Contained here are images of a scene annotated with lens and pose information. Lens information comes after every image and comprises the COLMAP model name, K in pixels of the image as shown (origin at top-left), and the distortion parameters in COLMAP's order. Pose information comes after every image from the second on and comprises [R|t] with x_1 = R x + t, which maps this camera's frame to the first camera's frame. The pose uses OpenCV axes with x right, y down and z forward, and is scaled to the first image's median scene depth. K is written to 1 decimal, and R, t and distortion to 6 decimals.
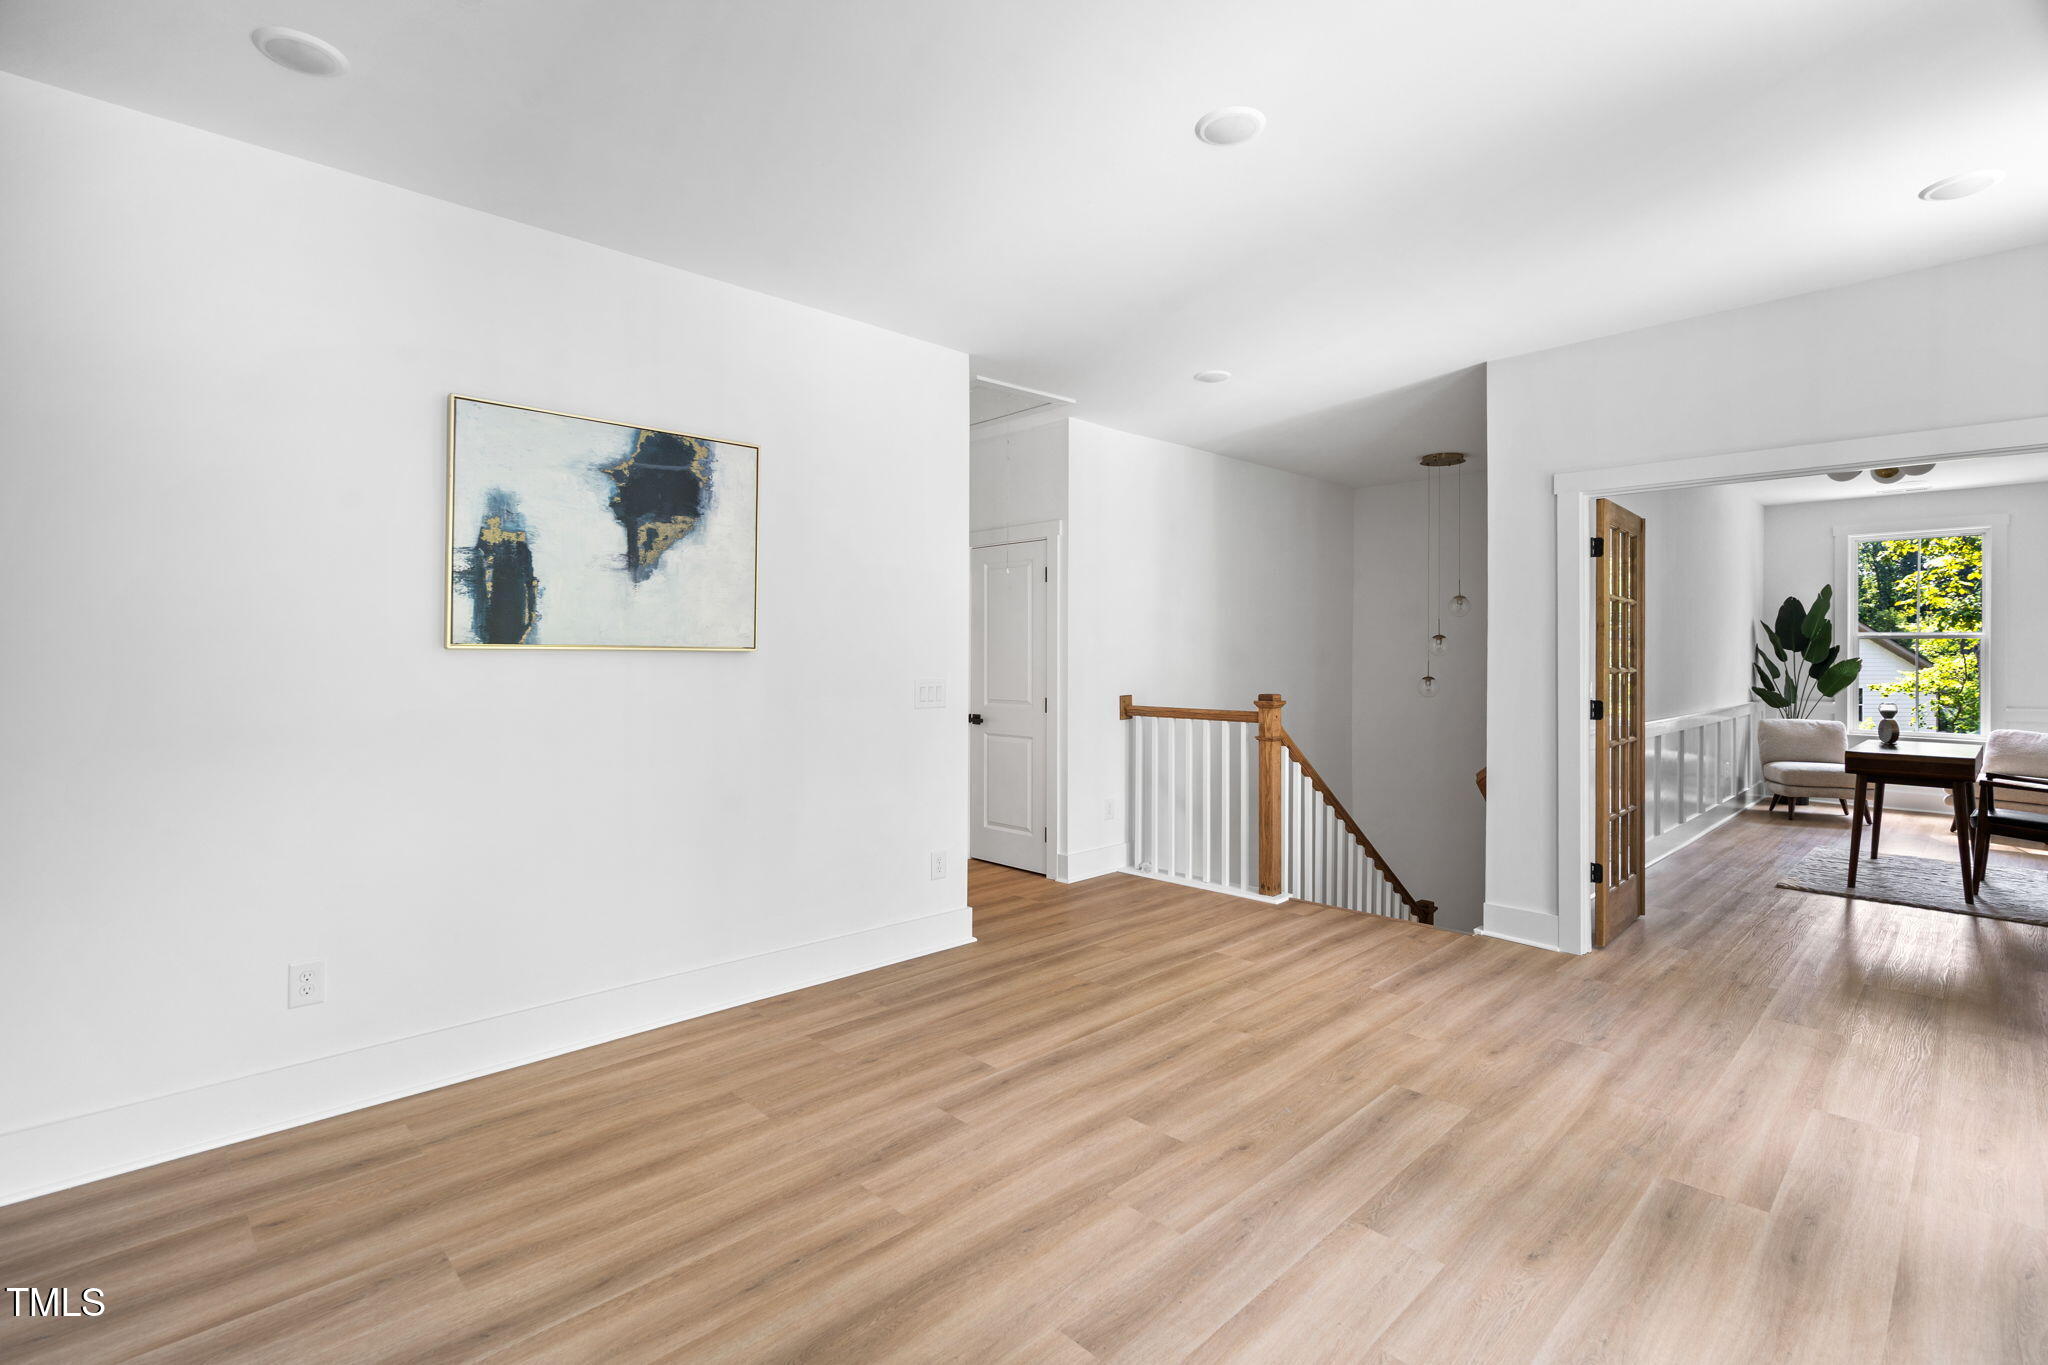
lens RADIAL K [[942.4, 0, 1022.4], [0, 942.4, 652.7], [0, 0, 1]] dist [-0.004198, 0.001069]
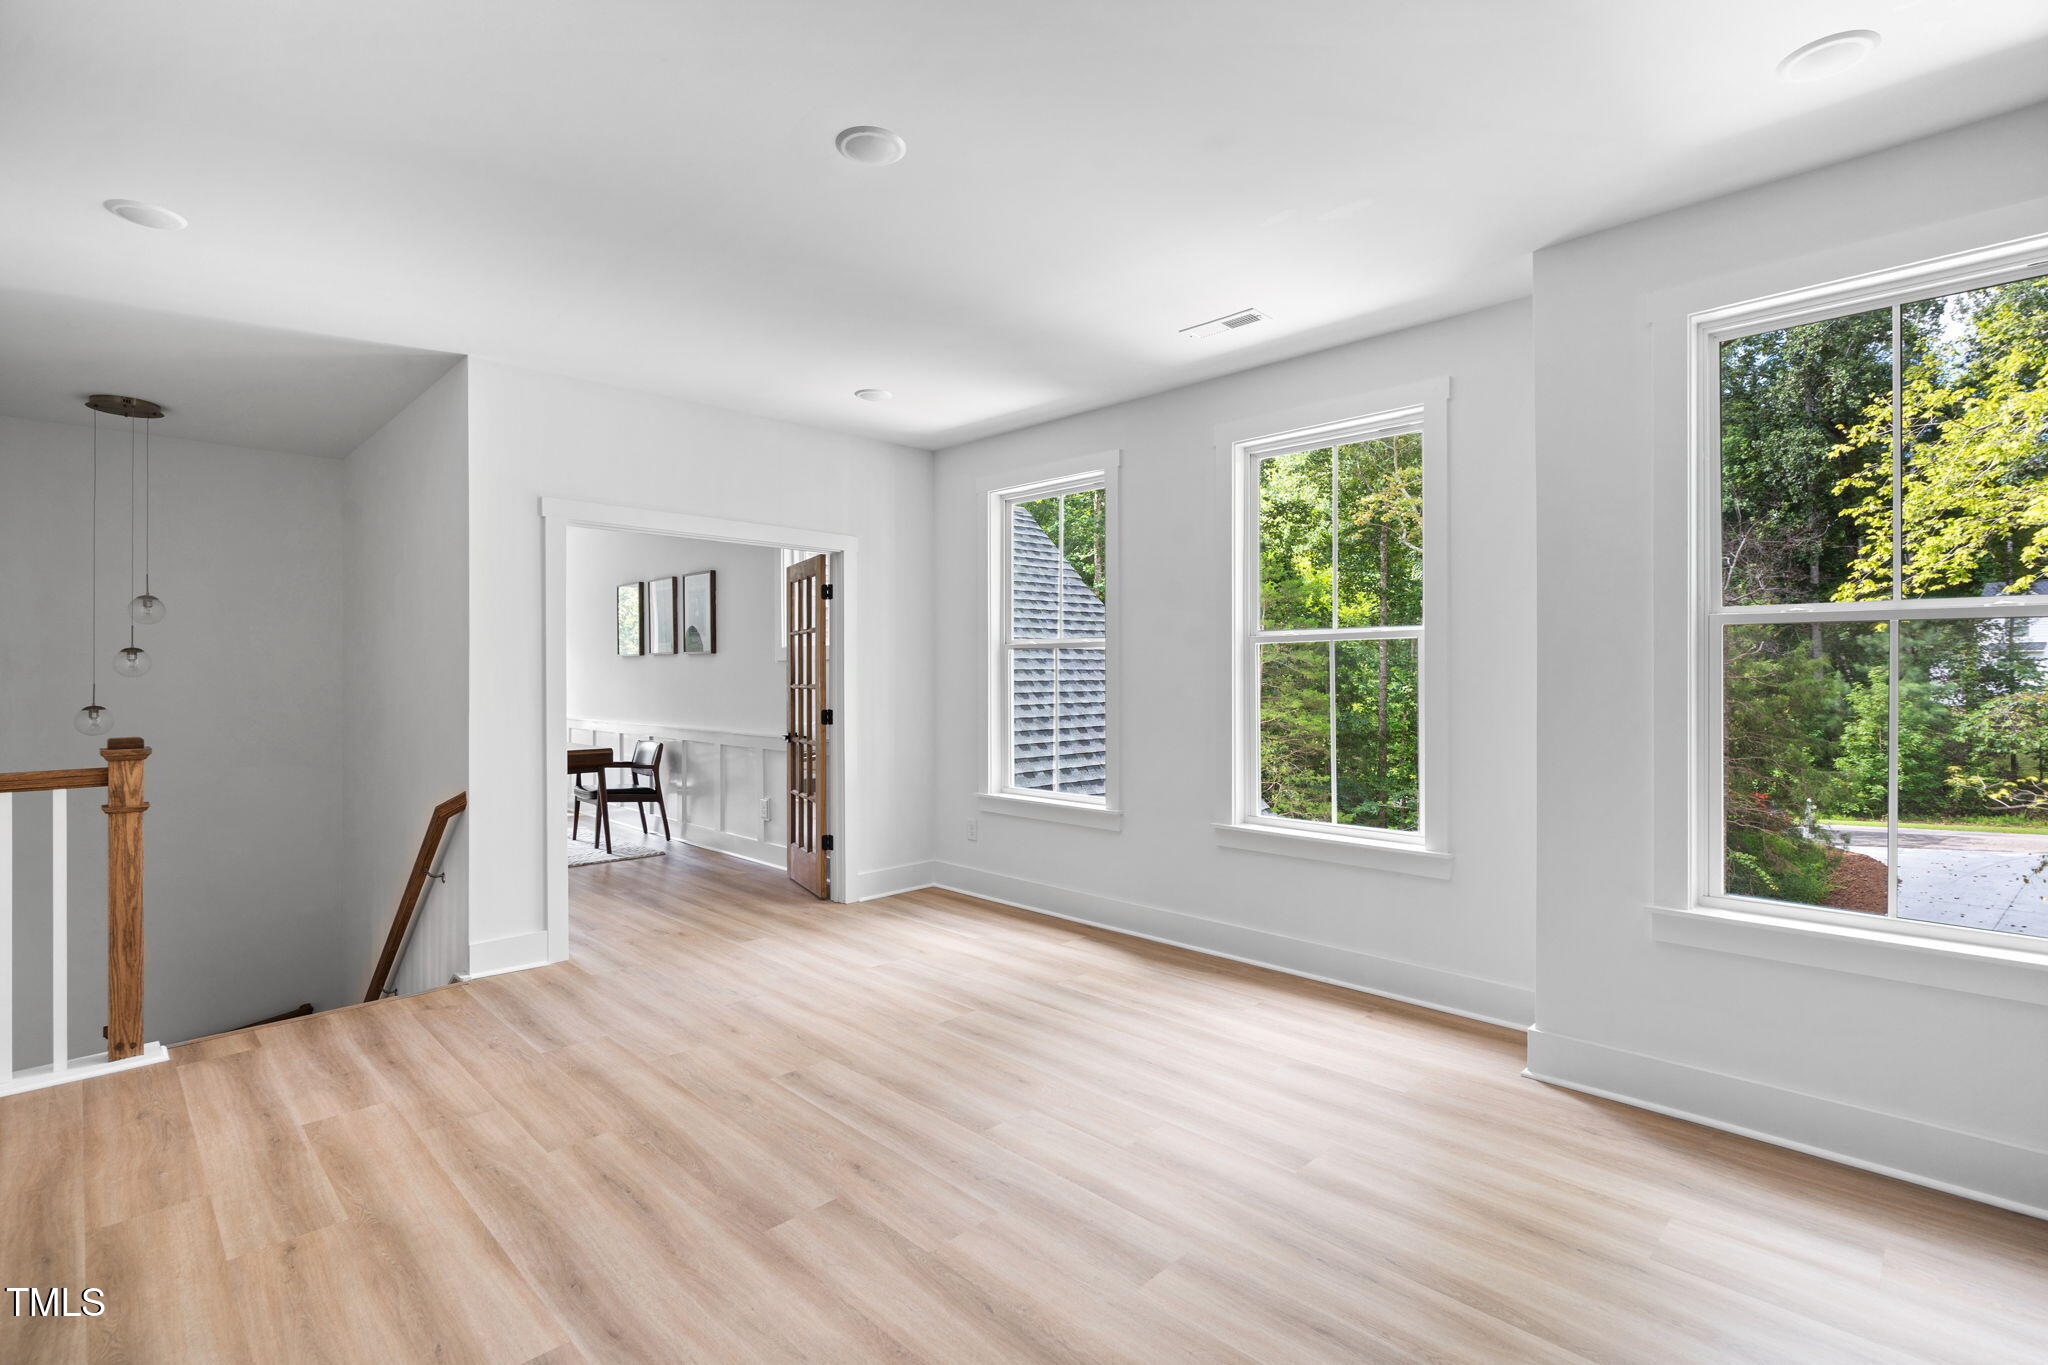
lens RADIAL K [[942.4, 0, 1024.9], [0, 942.4, 676.5], [0, 0, 1]] dist [-0.004198, 0.001069]
pose [[-0.016817, -0.004078, 0.999850, -0.595359], [-0.000358, 0.999992, 0.004073, -0.000189], [-0.999859, -0.000289, -0.016818, 0.648892]]
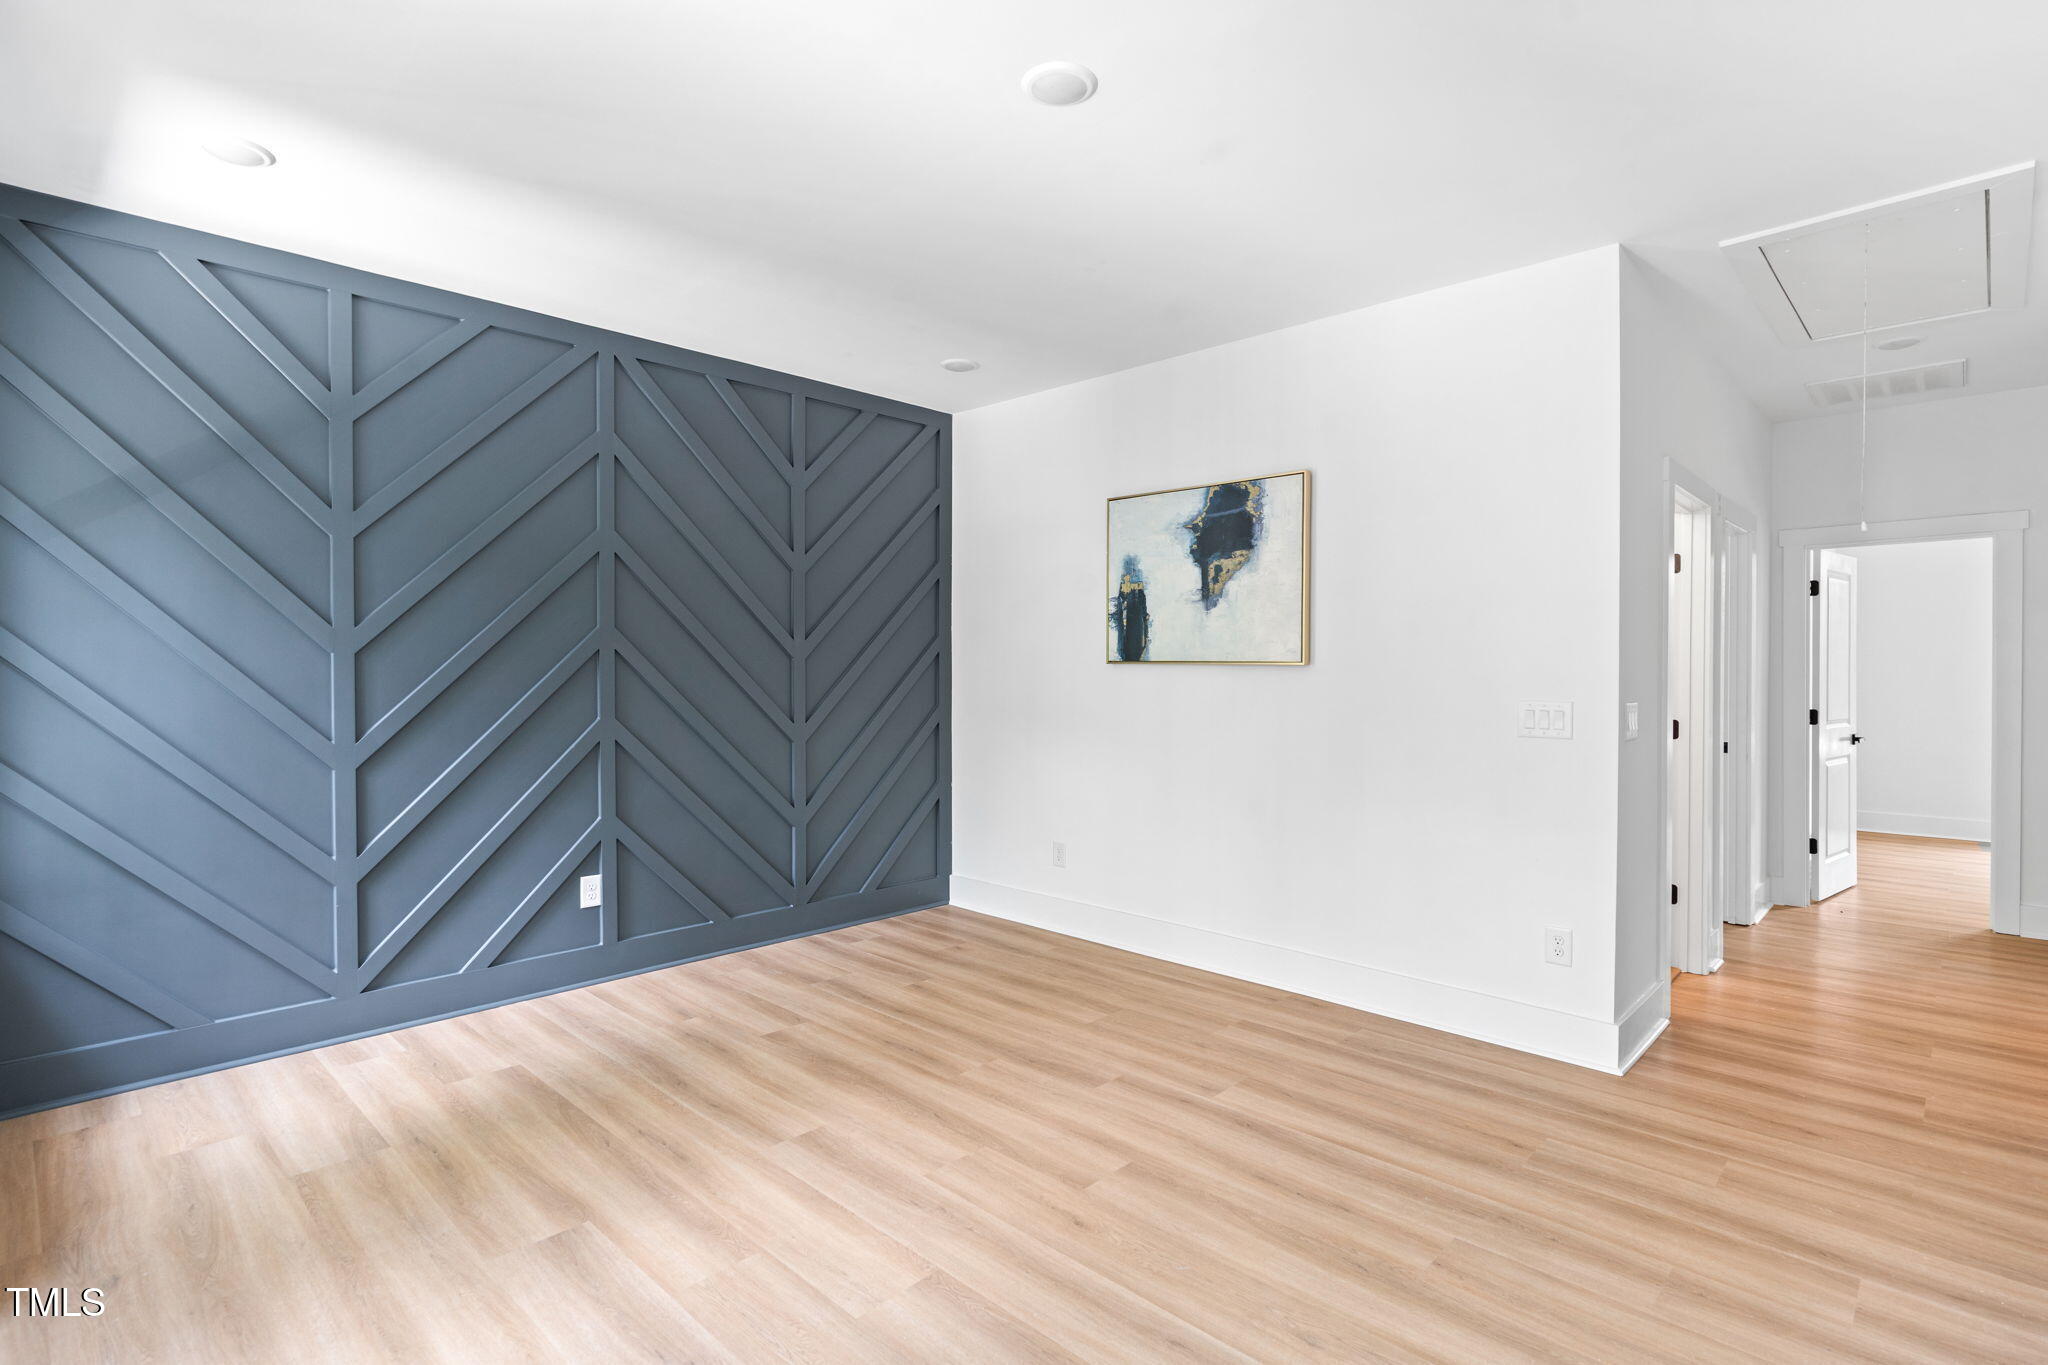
lens RADIAL K [[992.4, 0, 1025.5], [0, 992.4, 678.9], [0, 0, 1]] dist [0.002088, 0.000421]
pose [[0.039302, 0.011505, -0.999161, 0.900260], [0.001568, 0.999932, 0.011576, 0.000860], [0.999226, -0.002022, 0.039281, 0.707367]]
